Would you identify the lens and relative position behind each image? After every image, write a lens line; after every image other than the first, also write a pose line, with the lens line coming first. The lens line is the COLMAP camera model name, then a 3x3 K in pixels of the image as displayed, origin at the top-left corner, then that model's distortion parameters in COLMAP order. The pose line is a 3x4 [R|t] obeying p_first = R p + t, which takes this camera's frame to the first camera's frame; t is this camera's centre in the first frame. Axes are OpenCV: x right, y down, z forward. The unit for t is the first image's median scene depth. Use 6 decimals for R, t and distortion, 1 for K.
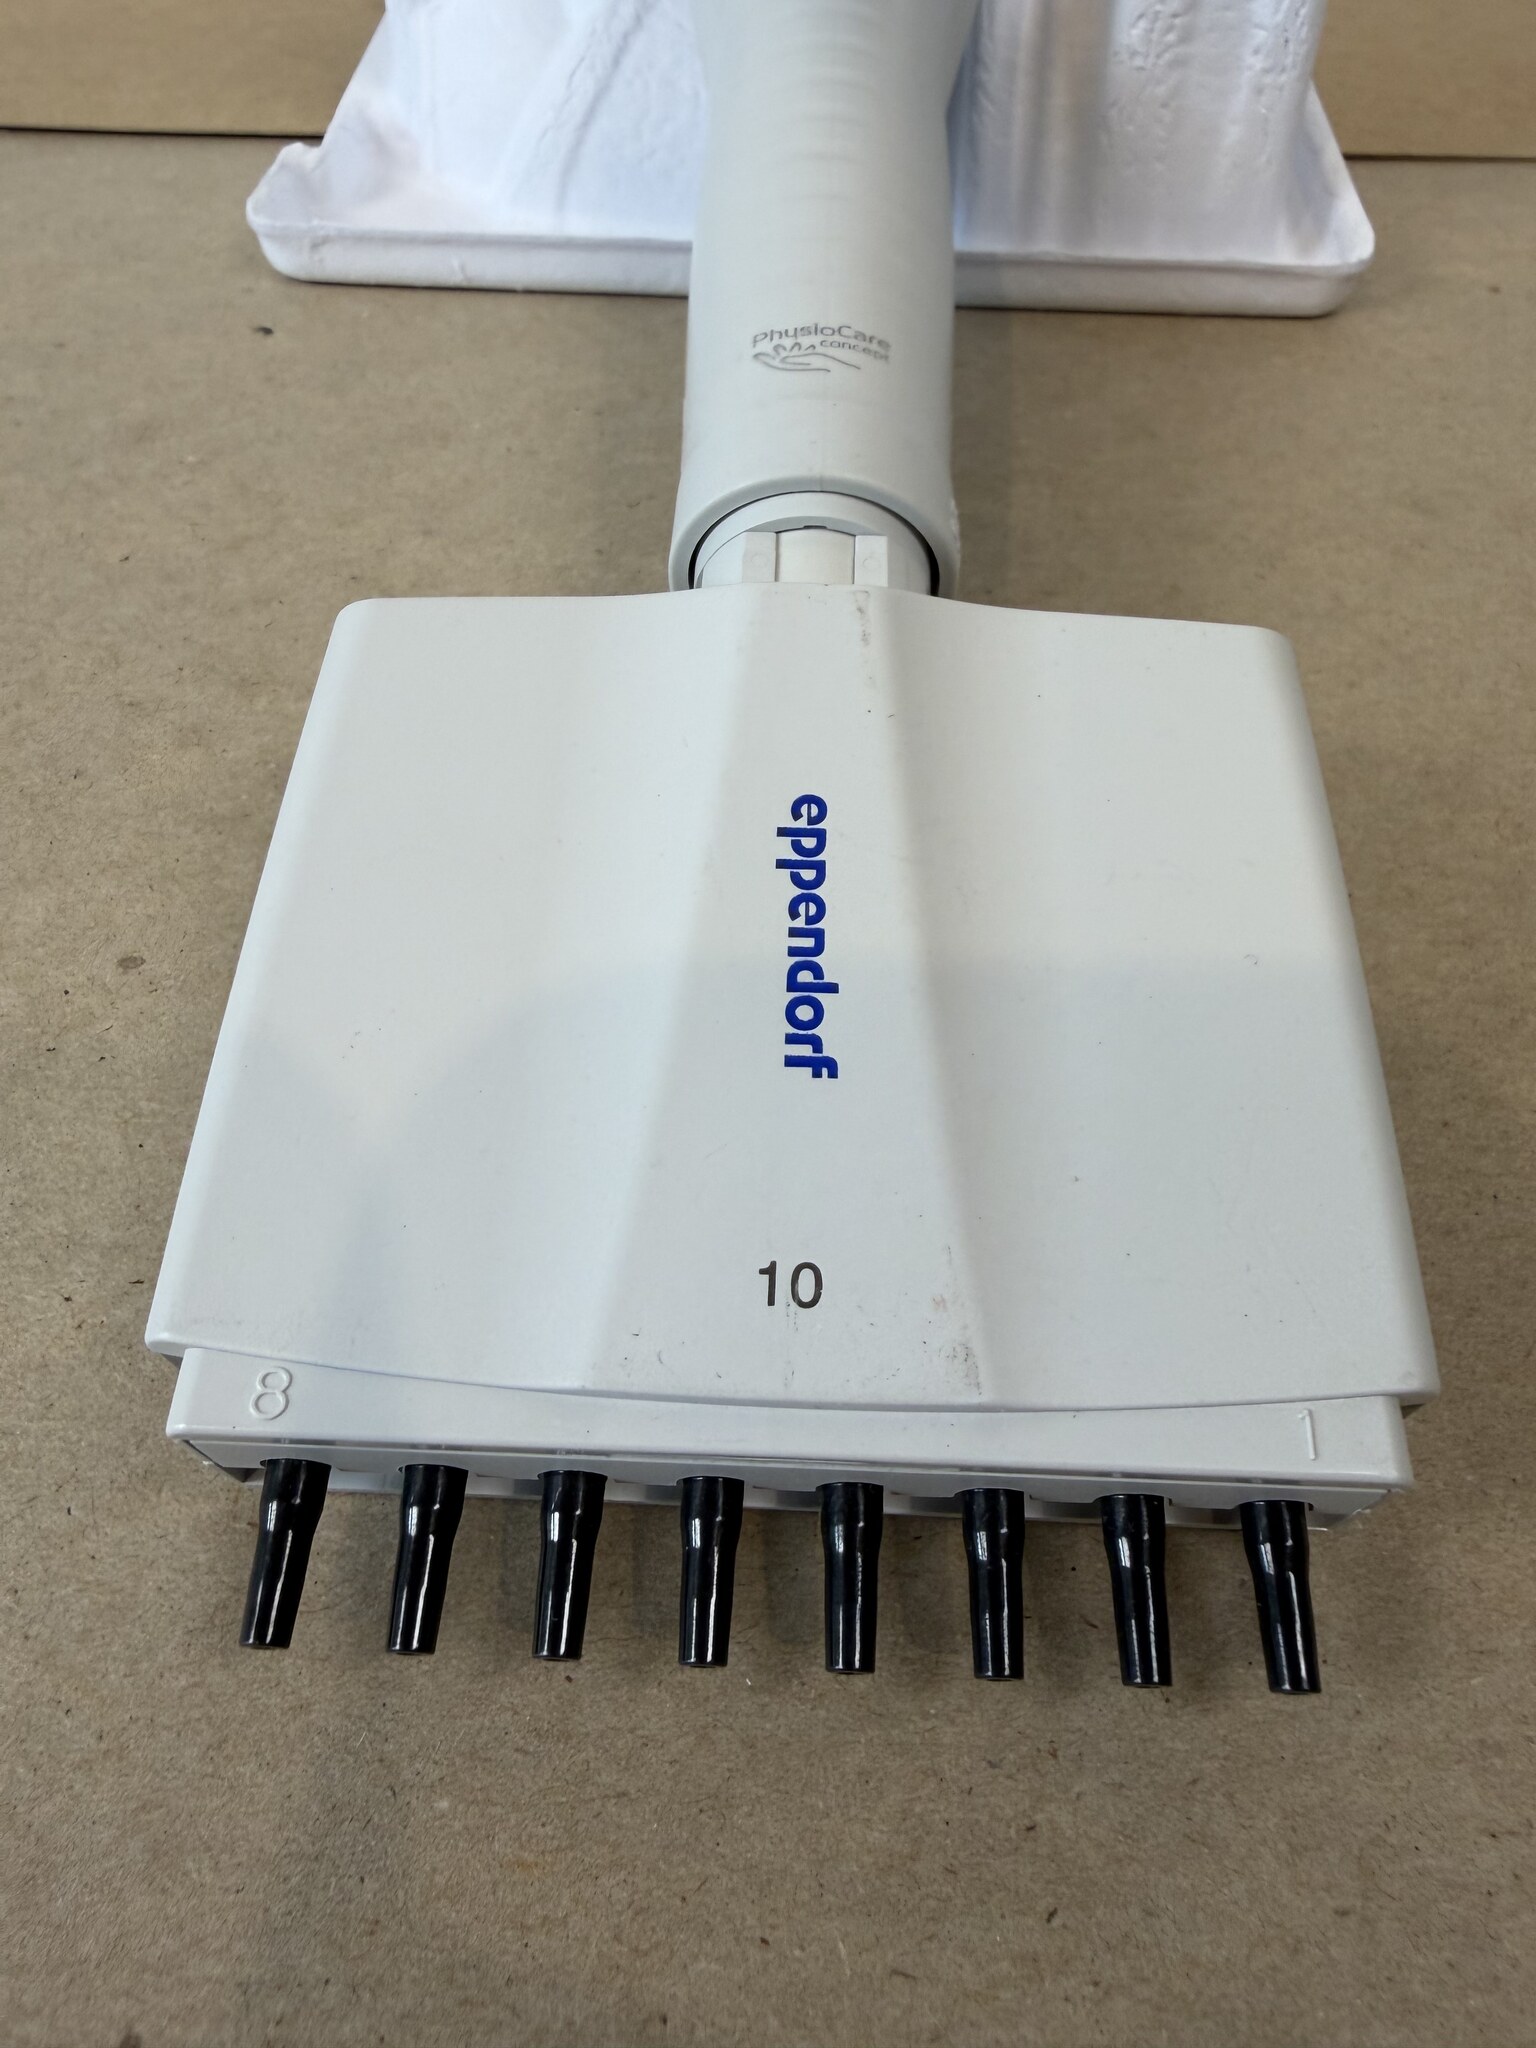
lens RADIAL K [[1702.7, 0, 745.4], [0, 1702.7, 1070.5], [0, 0, 1]] dist [-0.004744, -0.027445]
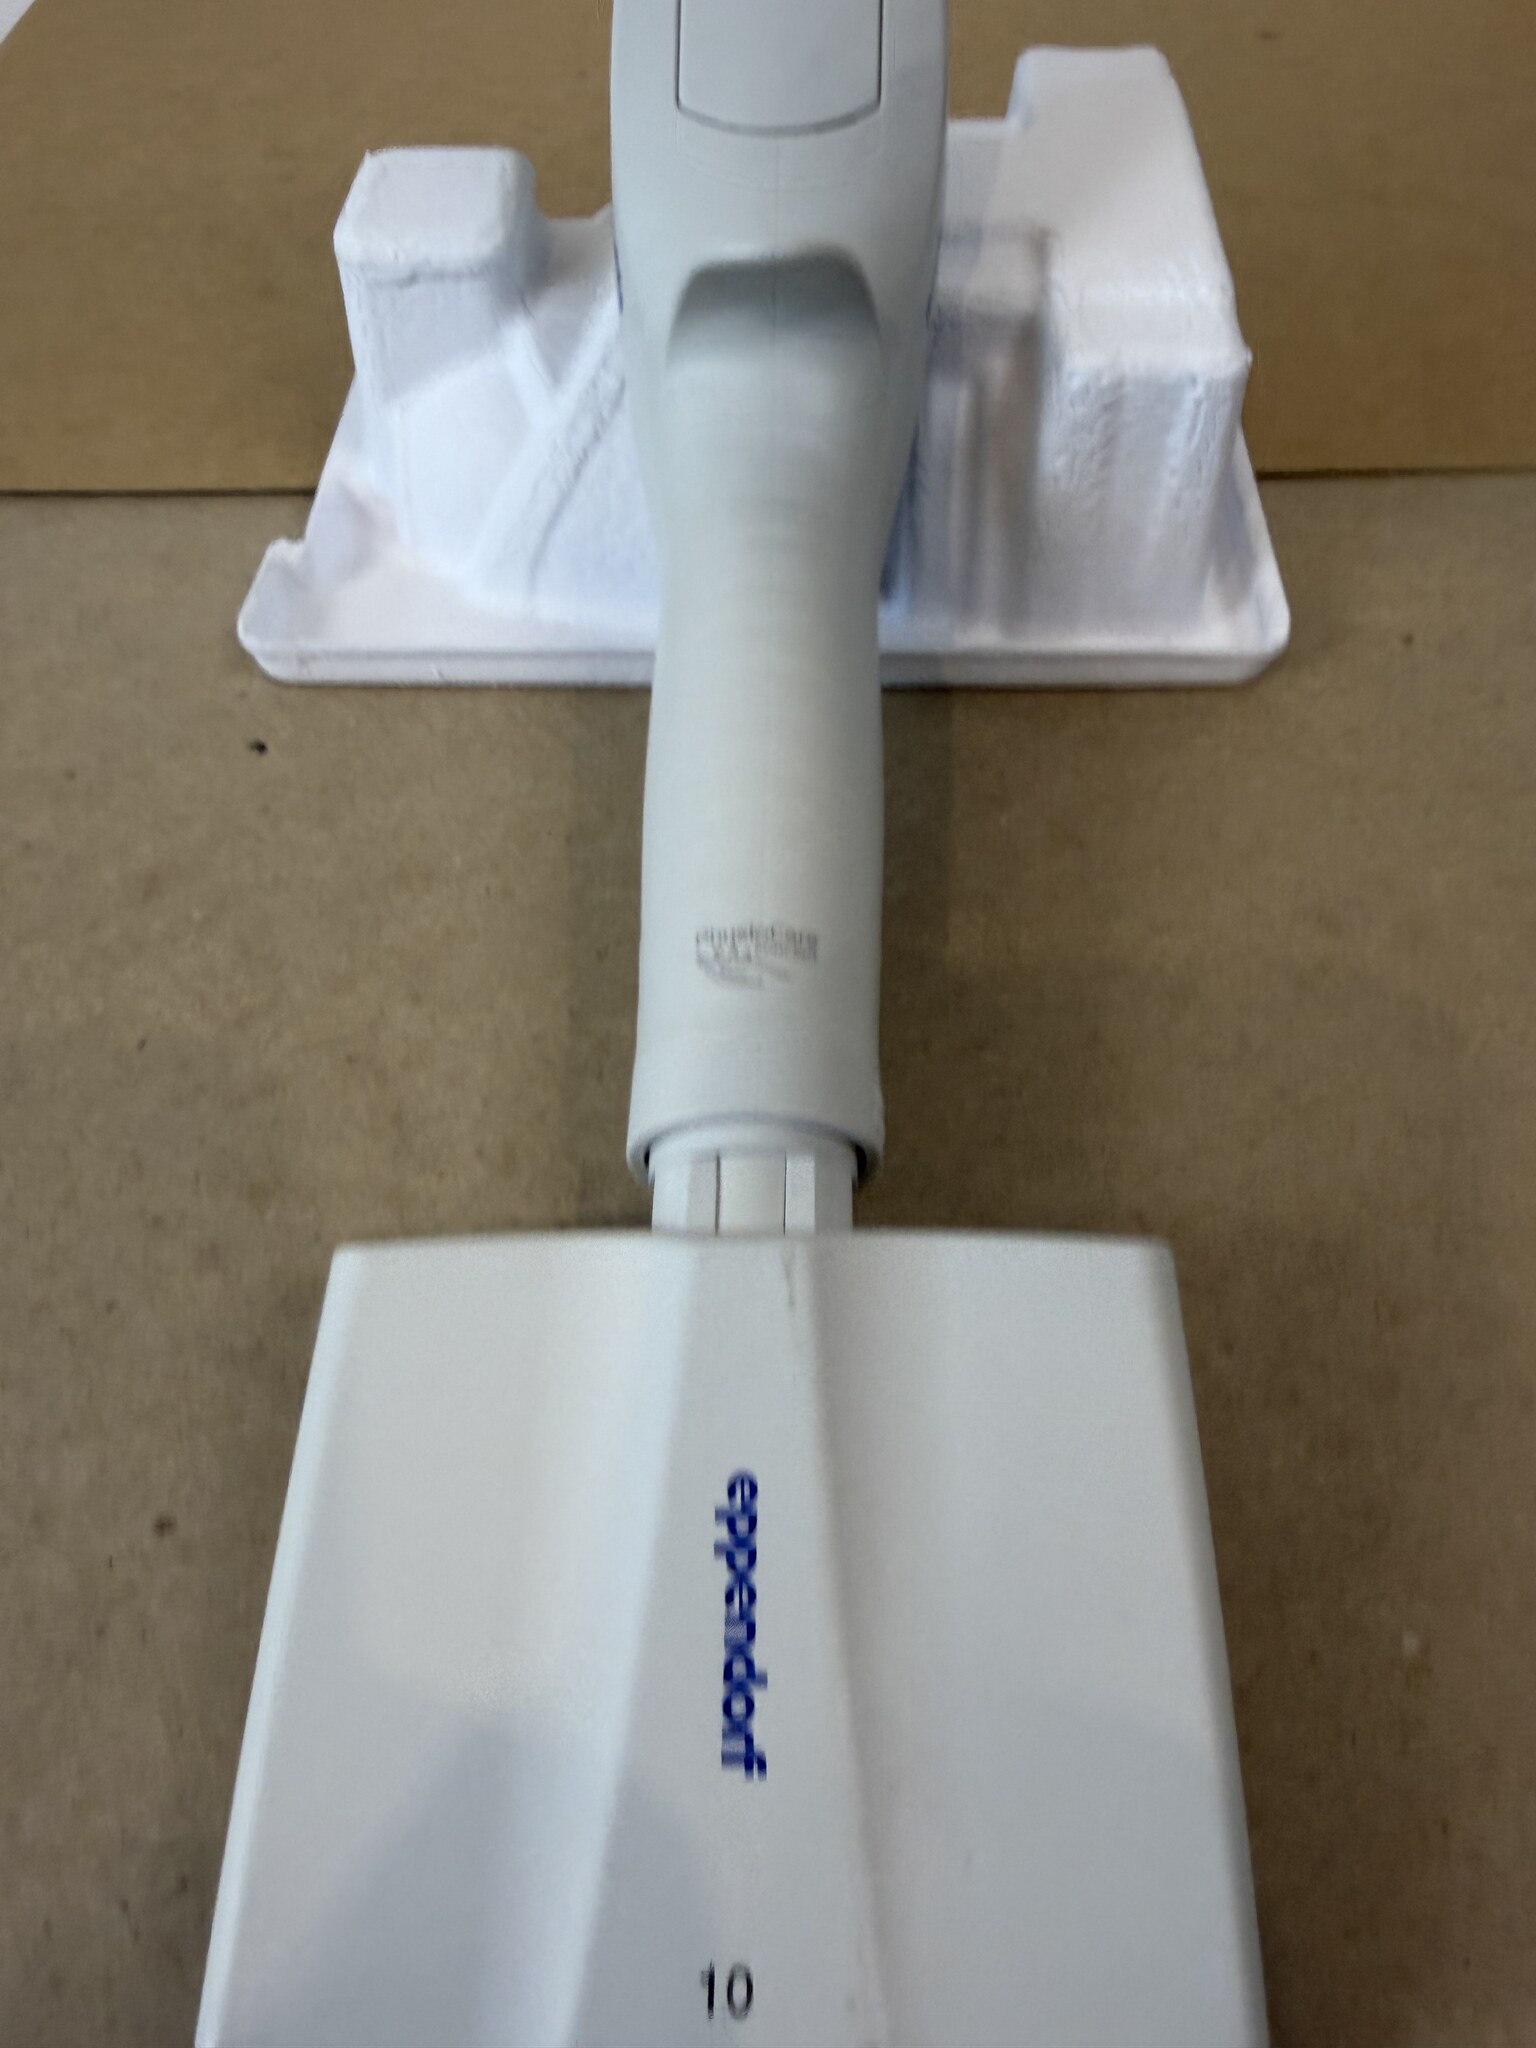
lens RADIAL K [[1702.7, 0, 764.9], [0, 1702.7, 1026.7], [0, 0, 1]] dist [-0.004744, -0.027445]
pose [[0.999620, -0.027351, -0.003443, 0.040625], [0.027461, 0.998927, 0.037306, -0.318797], [0.002419, -0.037386, 0.999298, -0.095630]]
